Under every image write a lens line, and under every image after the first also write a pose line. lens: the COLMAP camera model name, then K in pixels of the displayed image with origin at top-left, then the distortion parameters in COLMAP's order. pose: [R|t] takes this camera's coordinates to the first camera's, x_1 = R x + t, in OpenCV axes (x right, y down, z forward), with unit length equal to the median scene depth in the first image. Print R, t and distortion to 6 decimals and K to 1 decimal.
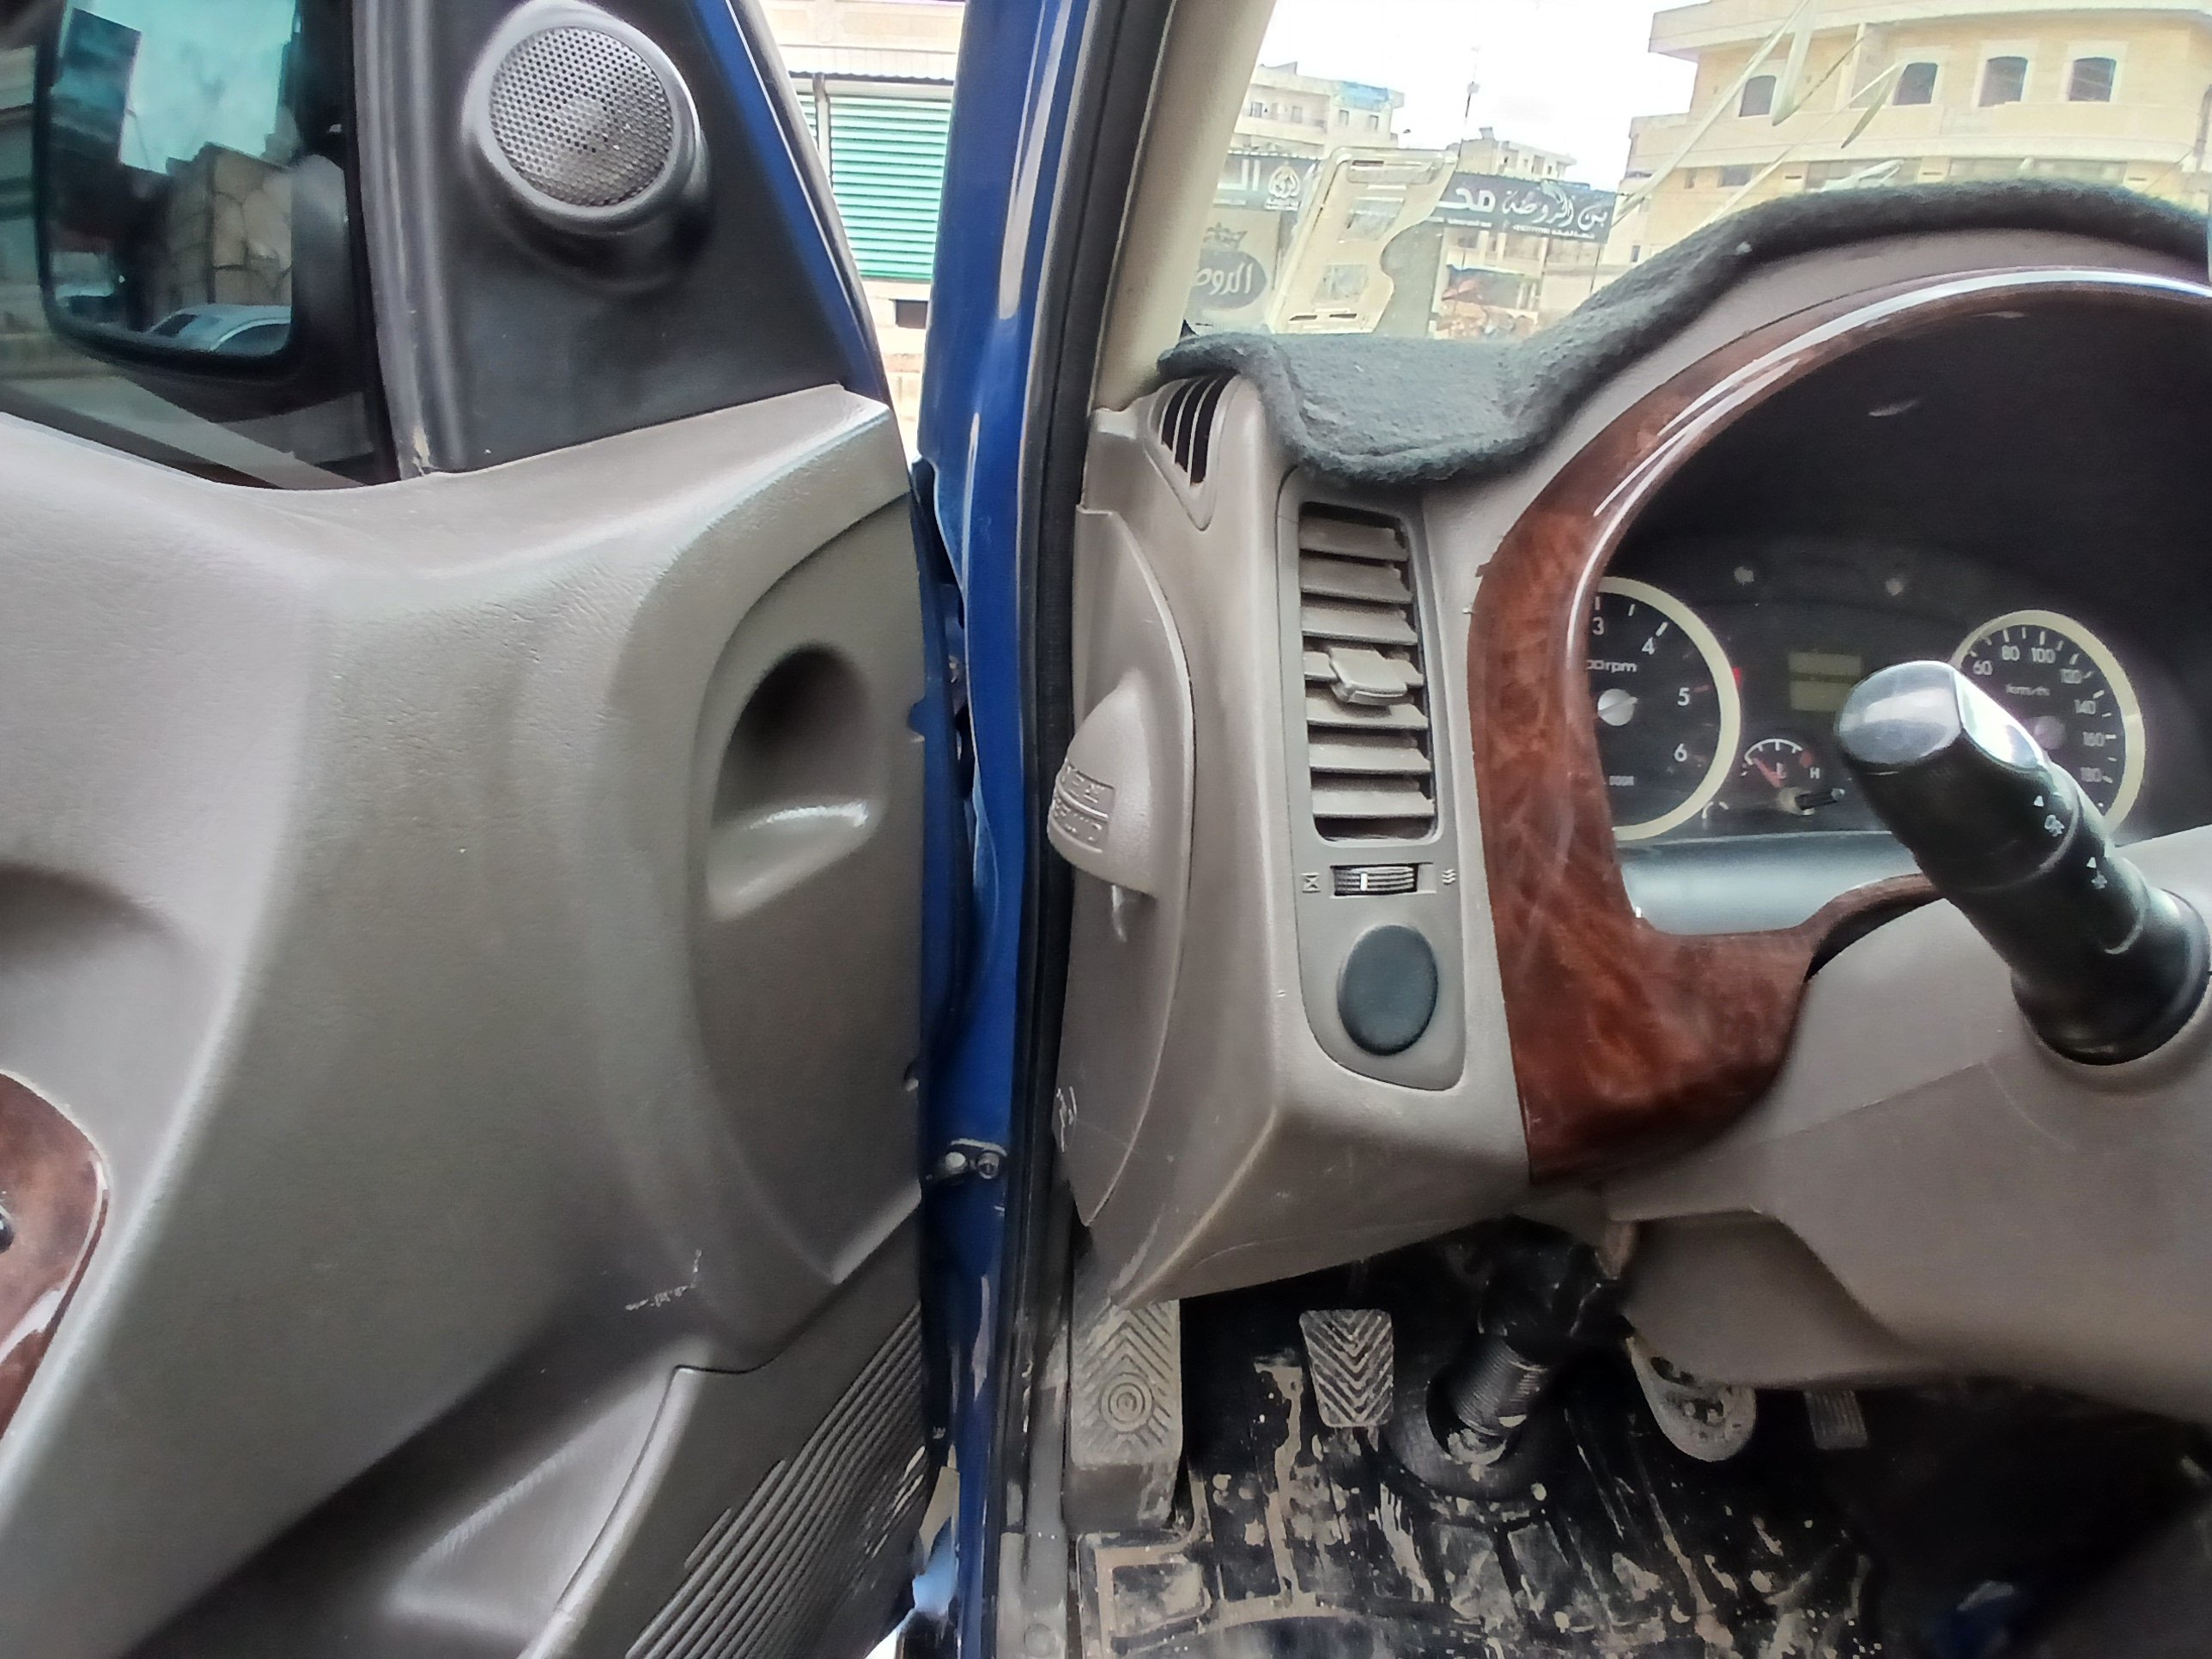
lens RADIAL K [[1050.2, 0, 1103.7], [0, 1050.2, 811.9], [0, 0, 1]] dist [0.004192, -0.036264]
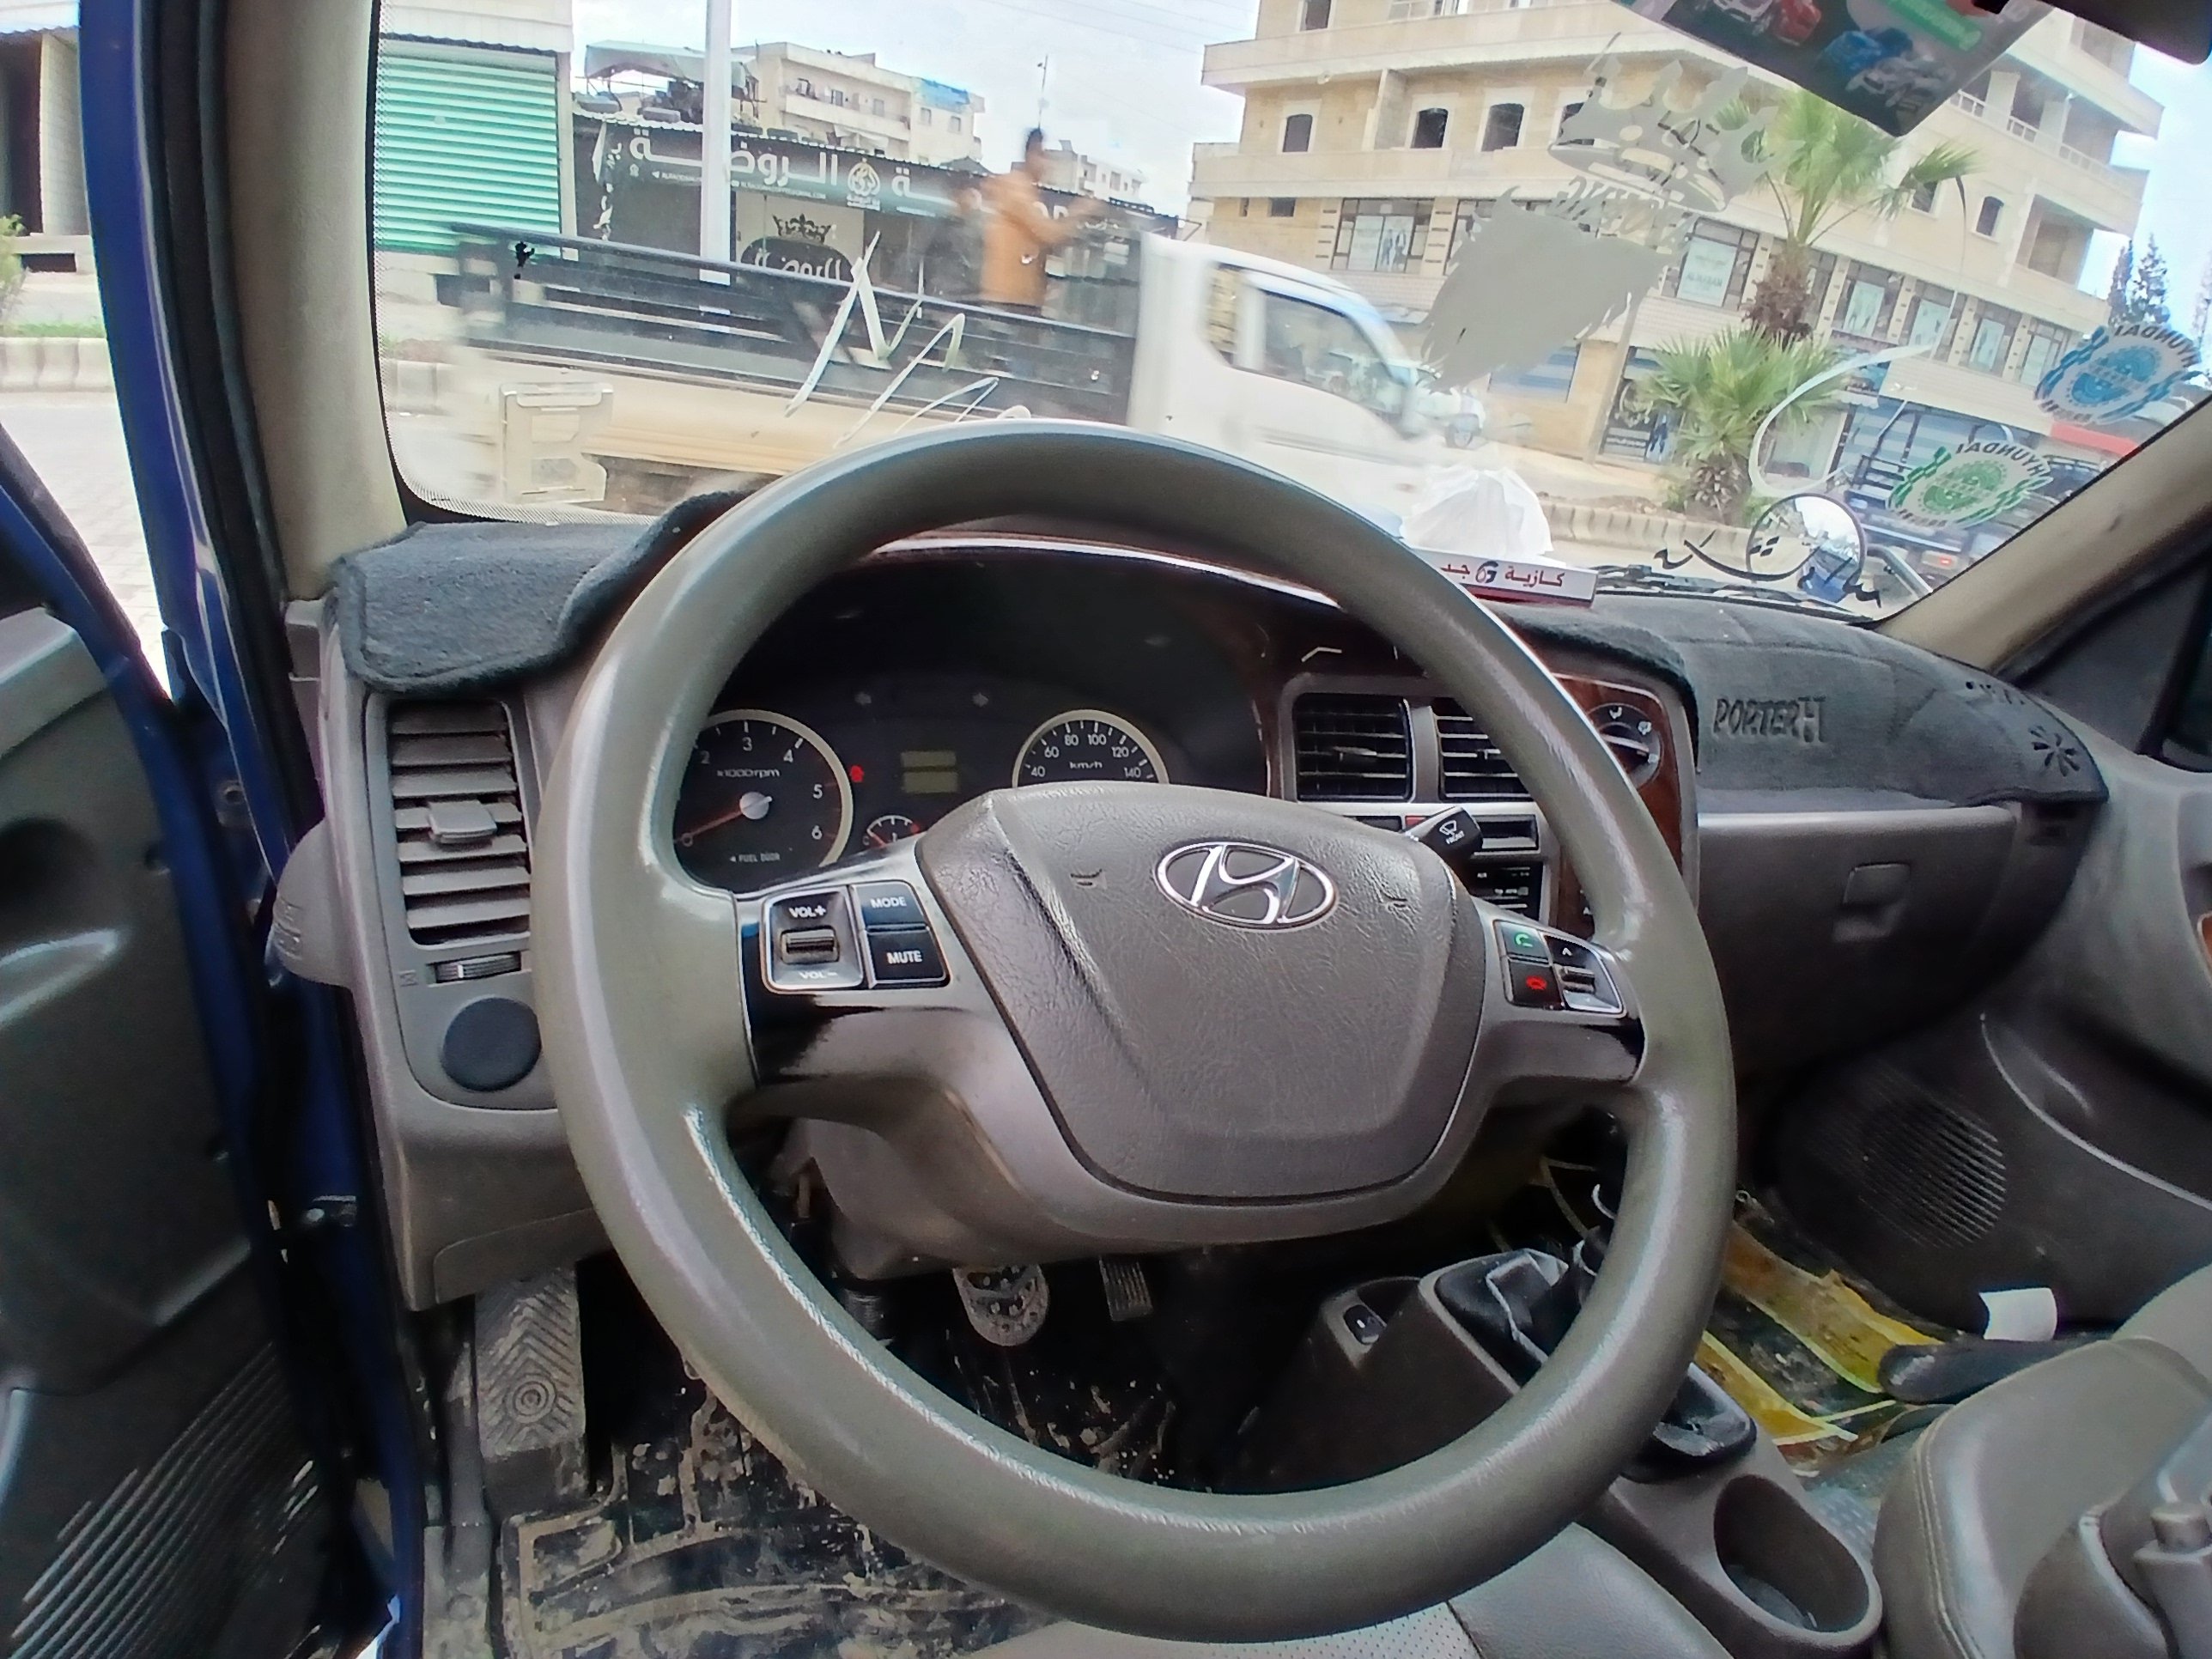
lens RADIAL K [[1090.4, 0, 1120.0], [0, 1090.4, 815.9], [0, 0, 1]] dist [-0.001446, -0.039068]
pose [[0.950149, -0.076549, 0.302253, 0.330848], [0.073399, 0.997065, 0.021782, -0.053277], [-0.303033, 0.001489, 0.952979, -0.324710]]
